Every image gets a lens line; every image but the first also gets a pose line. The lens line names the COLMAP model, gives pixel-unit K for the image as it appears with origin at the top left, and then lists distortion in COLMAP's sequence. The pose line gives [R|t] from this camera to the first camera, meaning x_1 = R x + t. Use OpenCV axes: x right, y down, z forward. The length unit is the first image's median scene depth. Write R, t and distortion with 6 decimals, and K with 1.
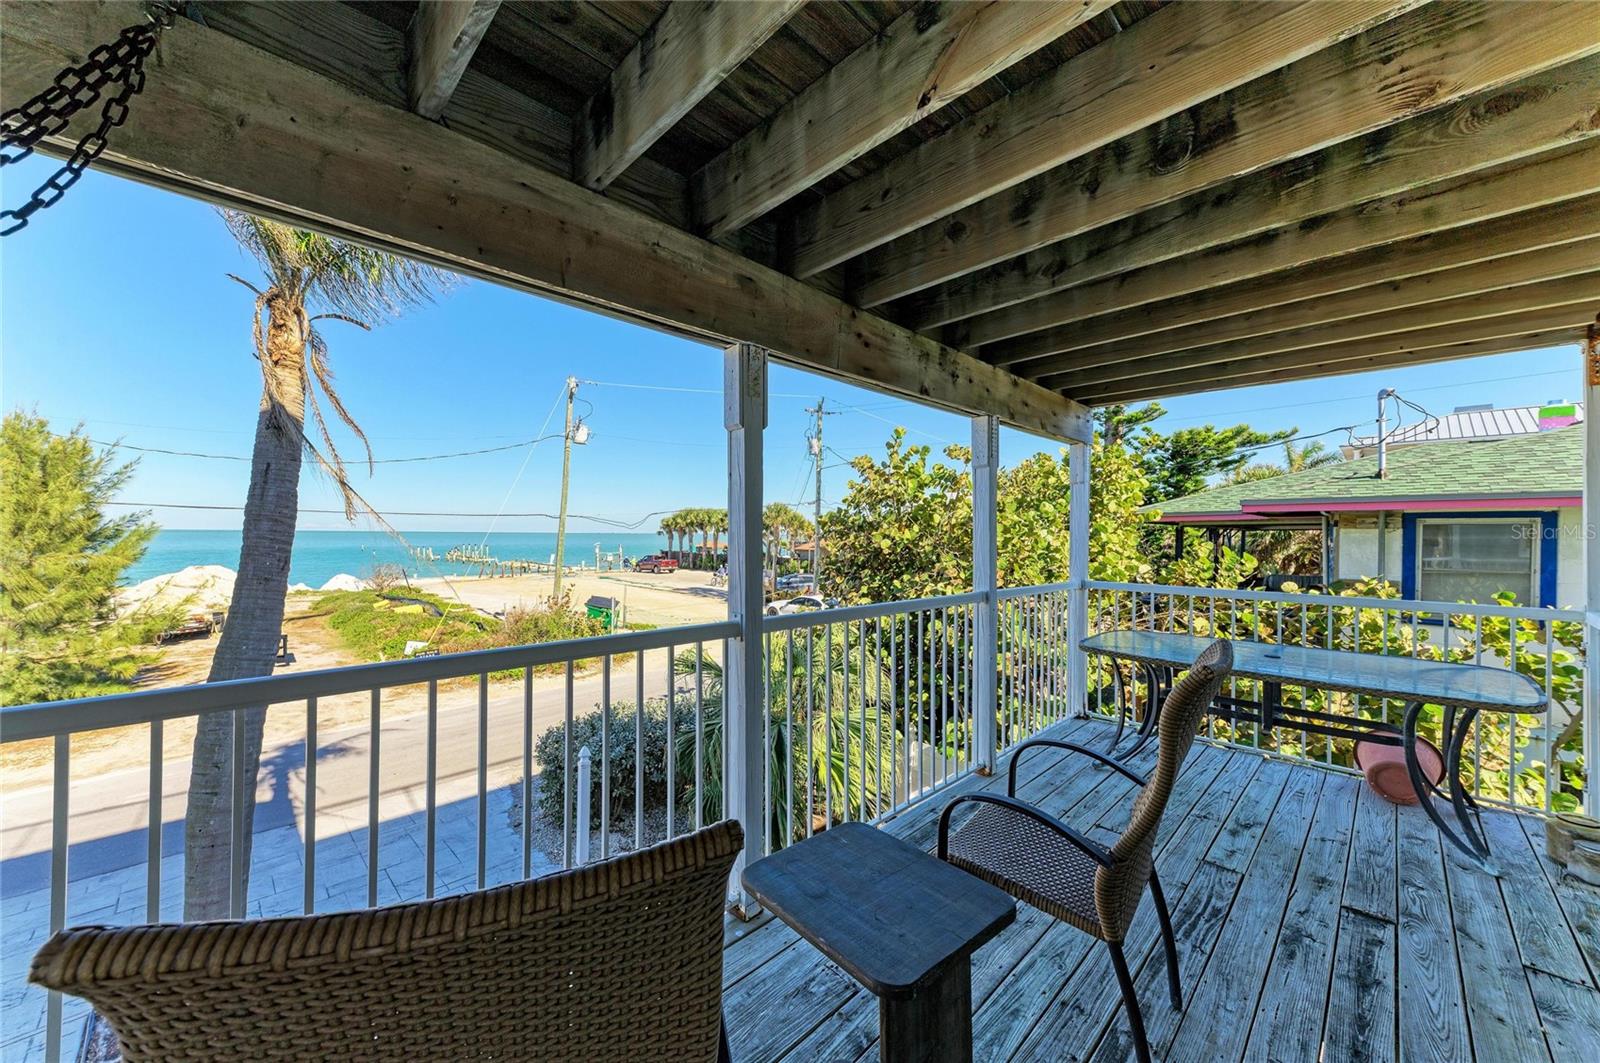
lens RADIAL K [[580.8, 0, 799.5], [0, 580.8, 535.2], [0, 0, 1]] dist [0.000816, 0.000115]
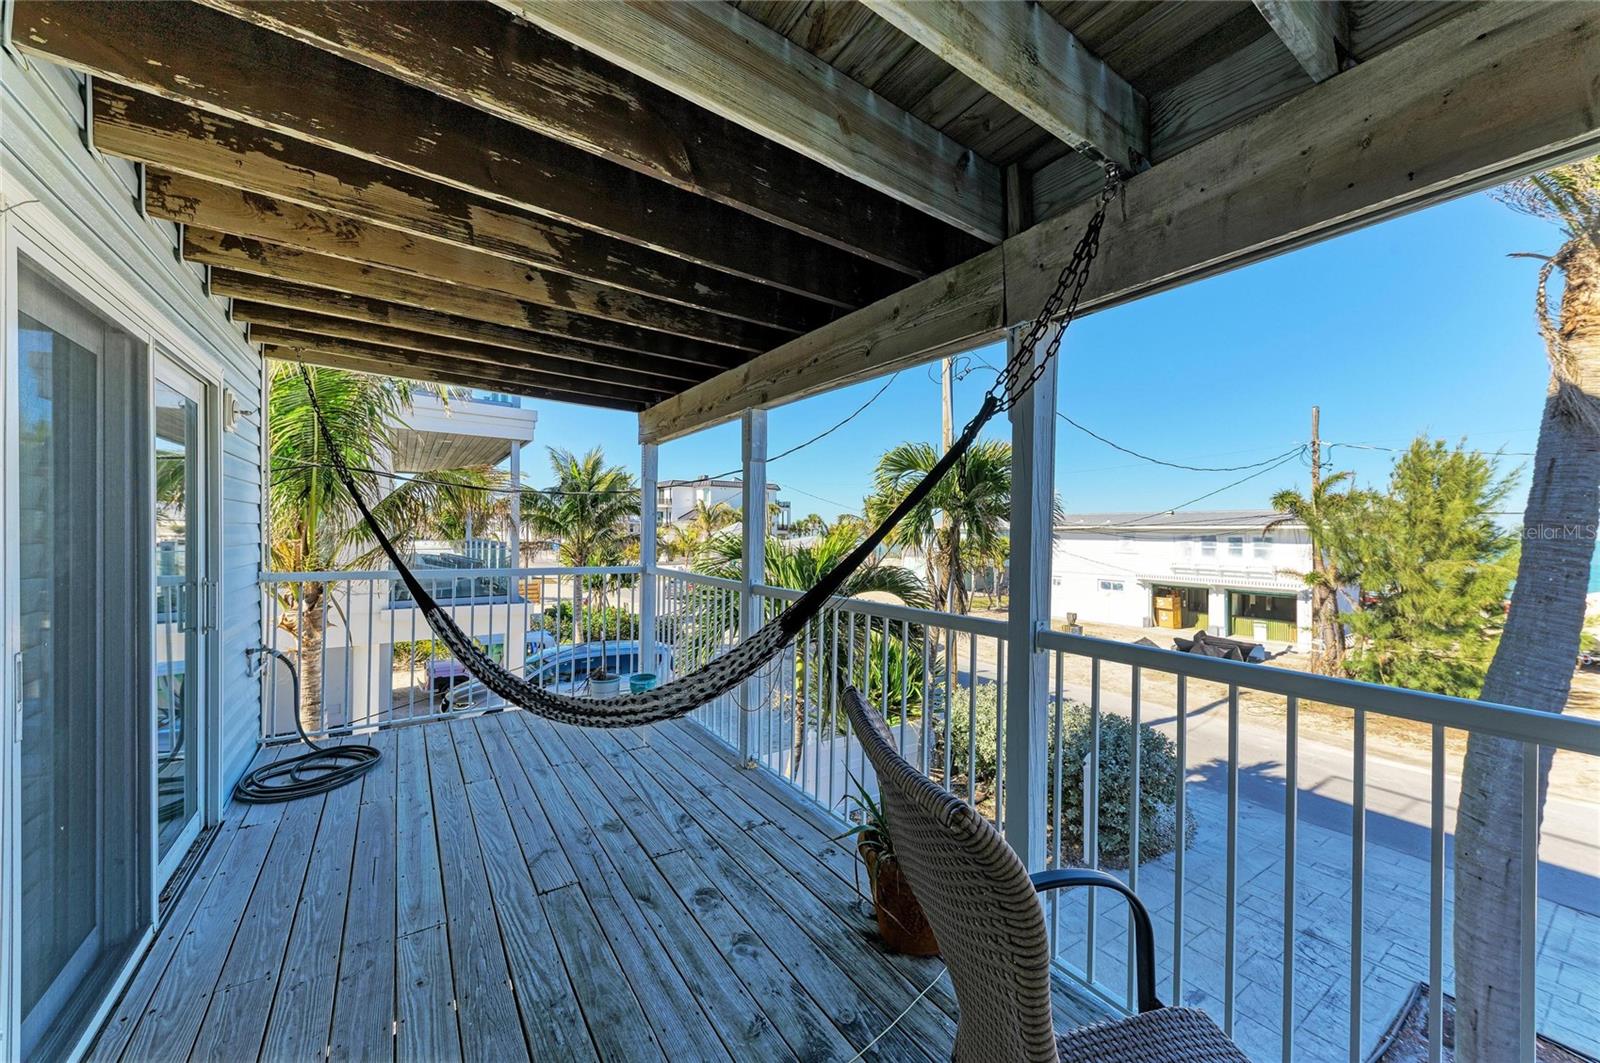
lens RADIAL K [[580.8, 0, 802.2], [0, 580.8, 534.1], [0, 0, 1]] dist [0.000816, 0.000115]
pose [[-0.176272, -0.008296, -0.984307, 0.094168], [-0.010457, 0.999924, -0.006555, 0.001397], [0.984286, 0.009137, -0.176345, 0.087748]]
